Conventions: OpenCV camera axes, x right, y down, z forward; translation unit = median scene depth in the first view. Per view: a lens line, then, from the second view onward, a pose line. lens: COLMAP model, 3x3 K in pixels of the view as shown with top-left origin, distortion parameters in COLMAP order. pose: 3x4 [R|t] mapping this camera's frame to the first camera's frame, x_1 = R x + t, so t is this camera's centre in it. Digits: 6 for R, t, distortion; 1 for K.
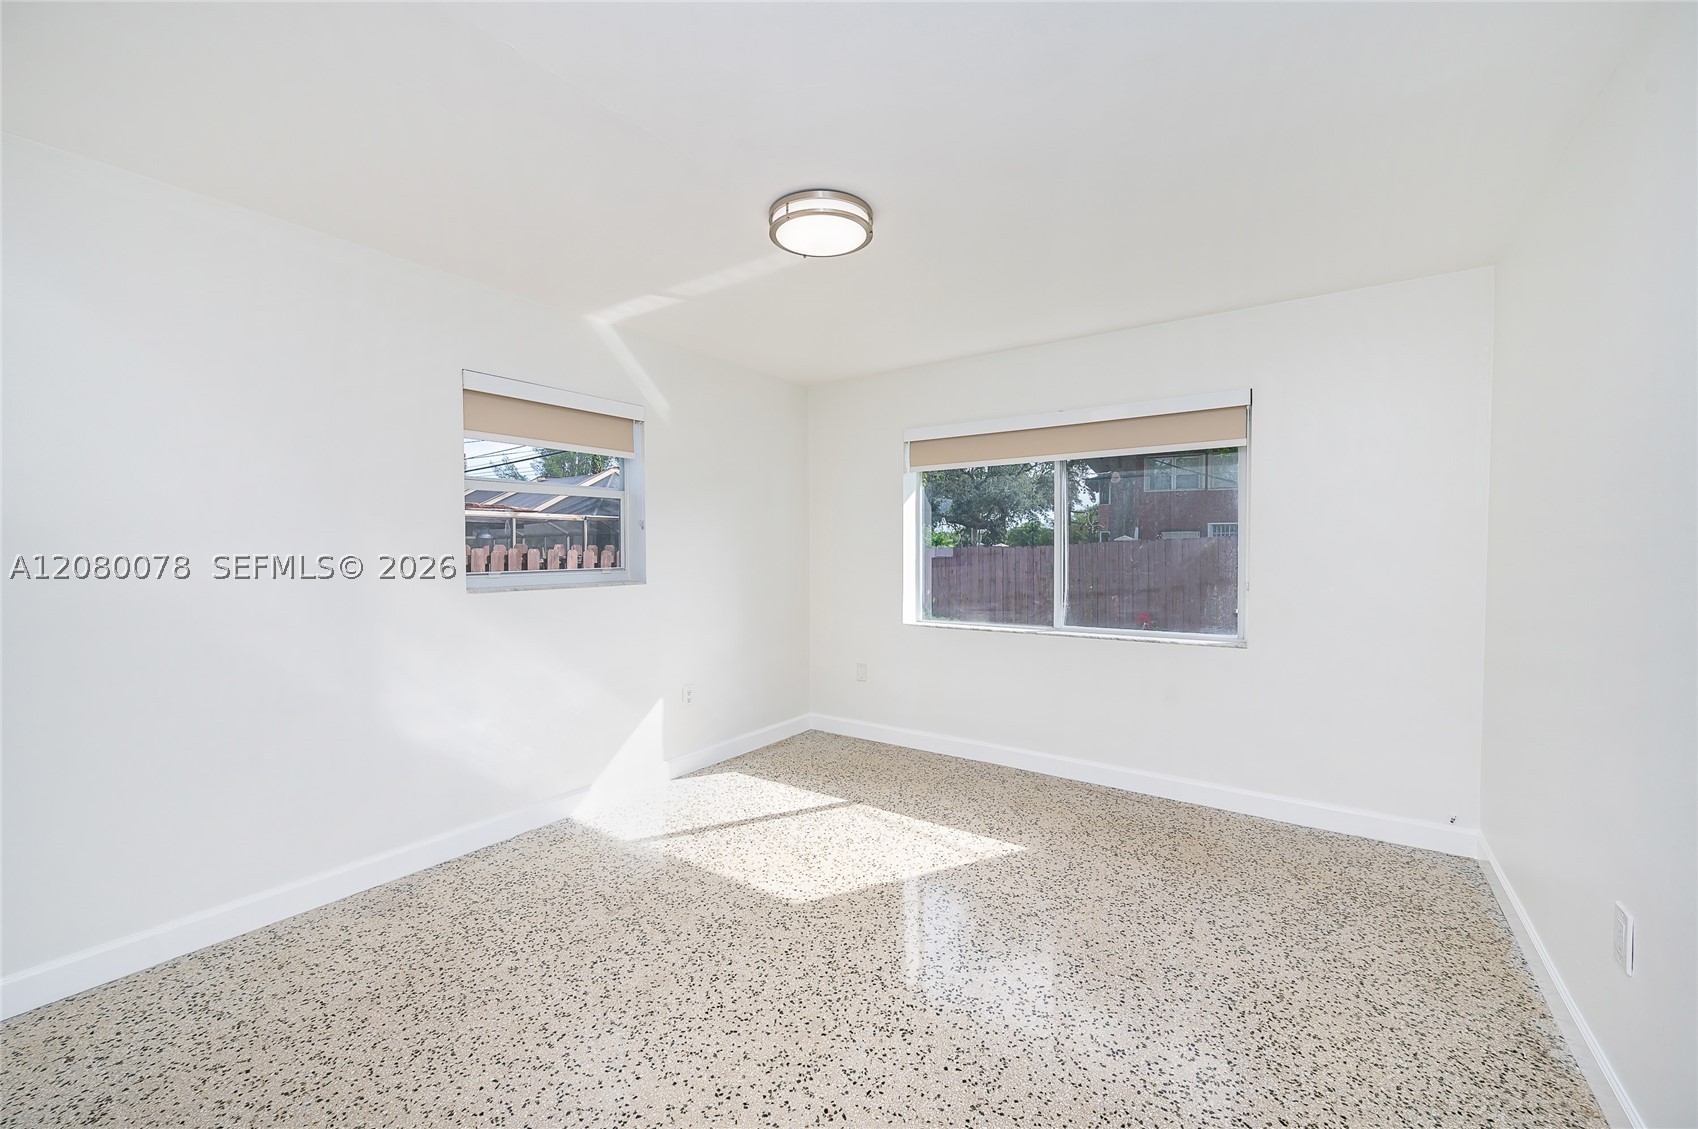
lens RADIAL K [[667.0, 0, 849.0], [0, 667.0, 564.5], [0, 0, 1]] dist [0.001413, 0.000043]
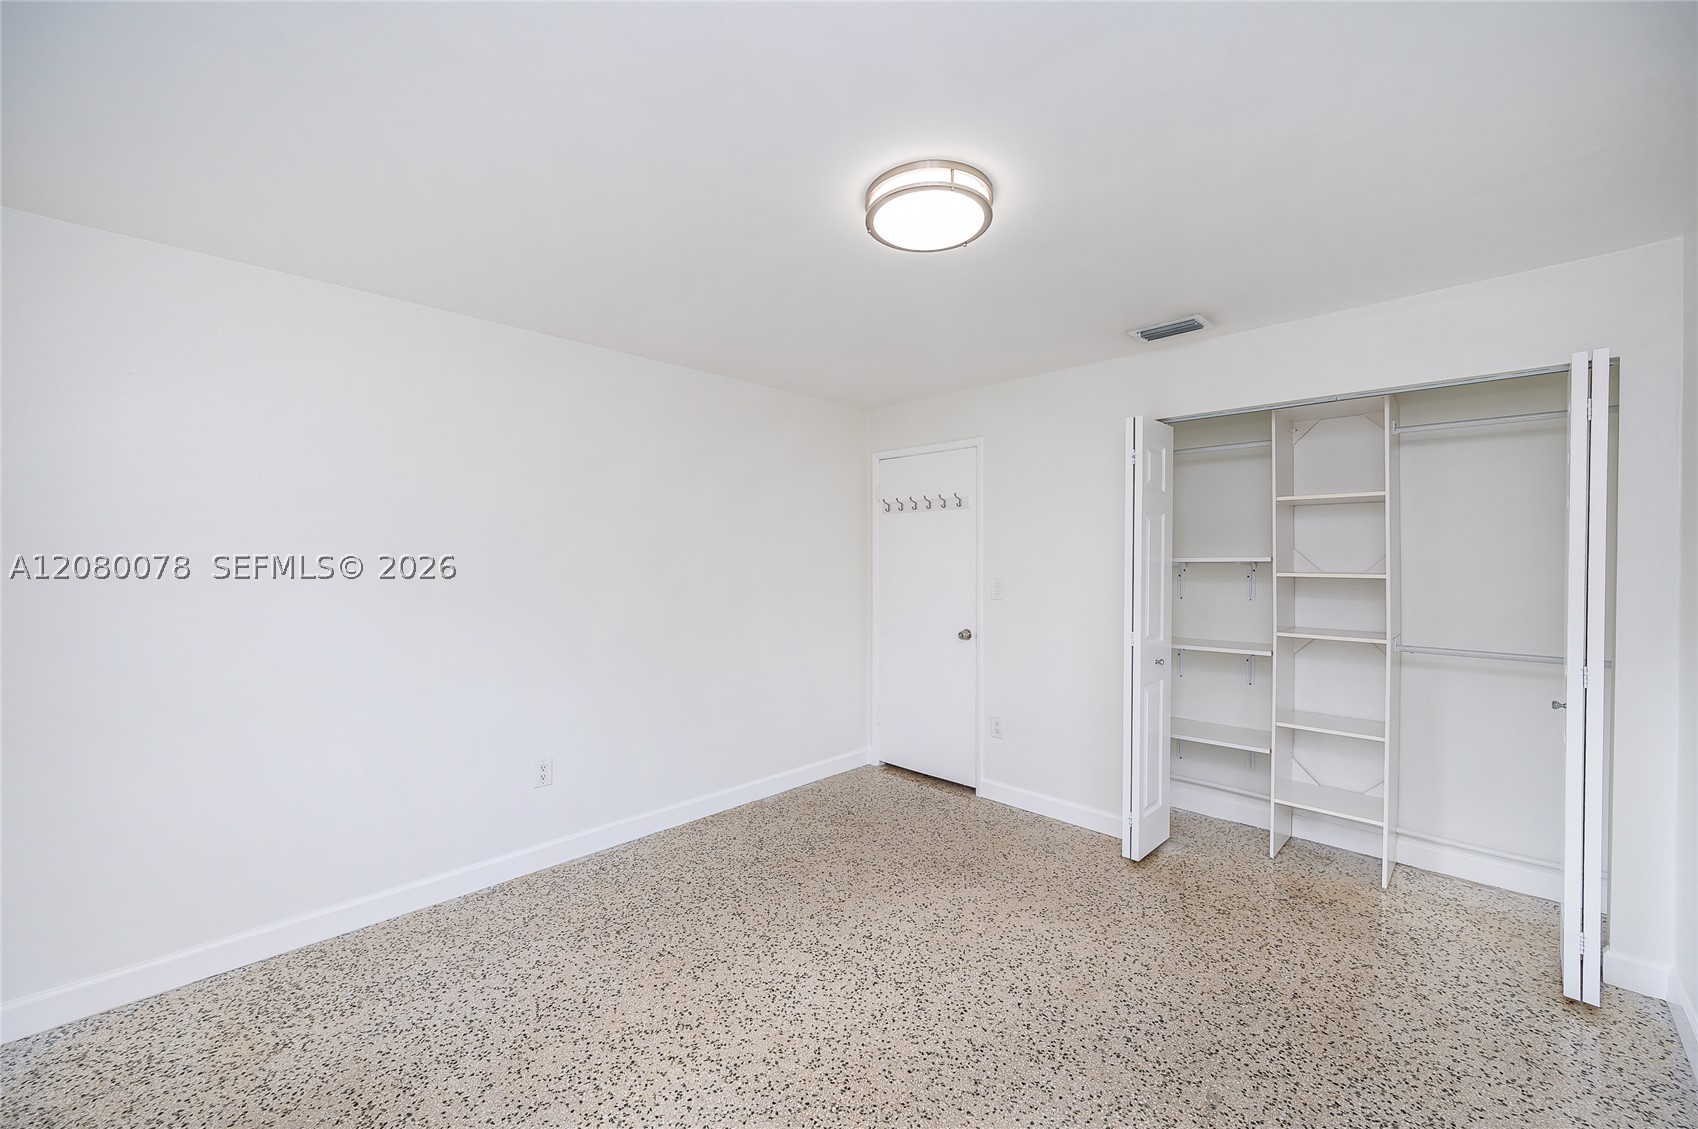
lens RADIAL K [[667.0, 0, 849.0], [0, 667.0, 564.5], [0, 0, 1]] dist [0.001413, 0.000043]
pose [[-0.987543, 0.001094, 0.157345, -0.083350], [0.006272, 0.999455, 0.032422, -0.109488], [-0.157224, 0.033005, -0.987011, 2.049404]]
